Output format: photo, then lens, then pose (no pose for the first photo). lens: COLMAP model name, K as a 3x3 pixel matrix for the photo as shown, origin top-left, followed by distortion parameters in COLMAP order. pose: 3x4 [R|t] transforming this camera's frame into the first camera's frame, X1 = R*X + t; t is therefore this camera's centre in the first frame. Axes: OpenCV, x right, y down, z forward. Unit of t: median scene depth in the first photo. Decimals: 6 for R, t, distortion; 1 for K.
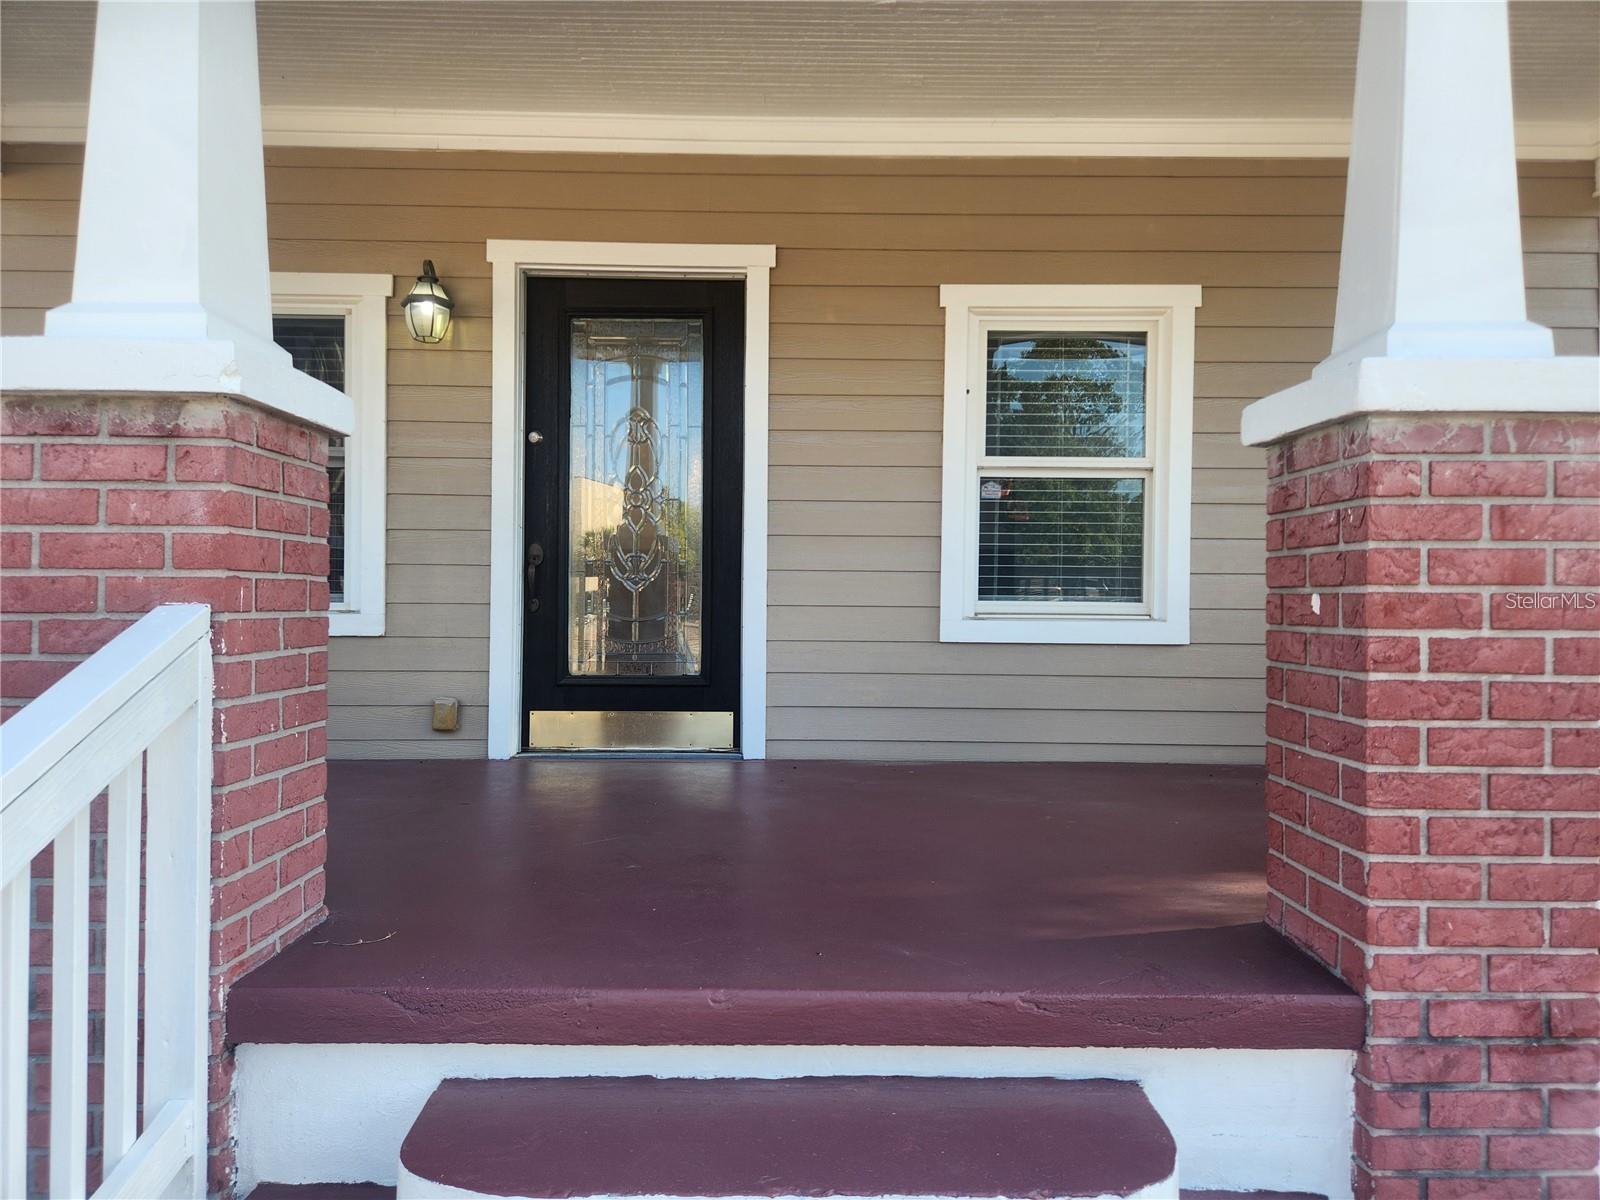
lens RADIAL K [[1065.5, 0, 806.0], [0, 1065.5, 592.9], [0, 0, 1]] dist [0.093426, -0.081898]
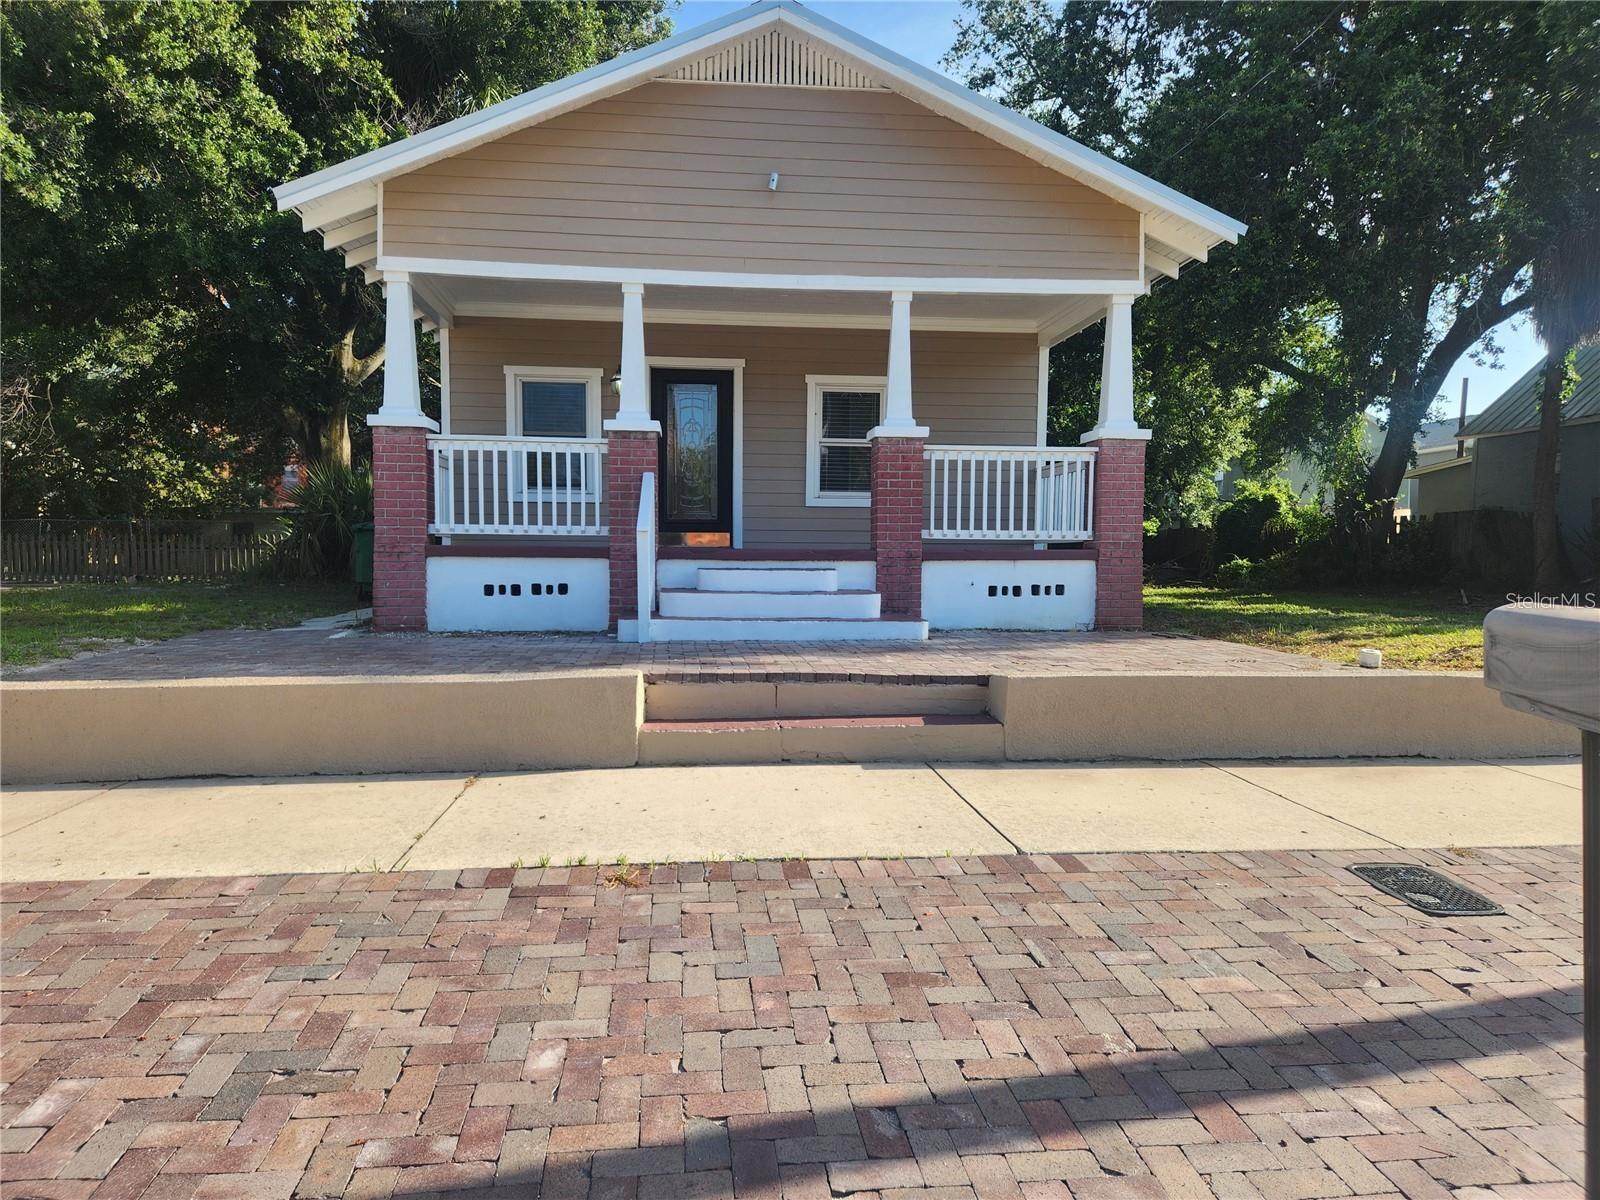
lens RADIAL K [[1065.5, 0, 806.0], [0, 1065.5, 592.9], [0, 0, 1]] dist [0.093426, -0.081898]
pose [[0.995926, -0.004126, 0.090075, -0.121460], [0.000615, 0.999240, 0.038968, 0.161281], [-0.090167, -0.038754, 0.995172, -1.729910]]
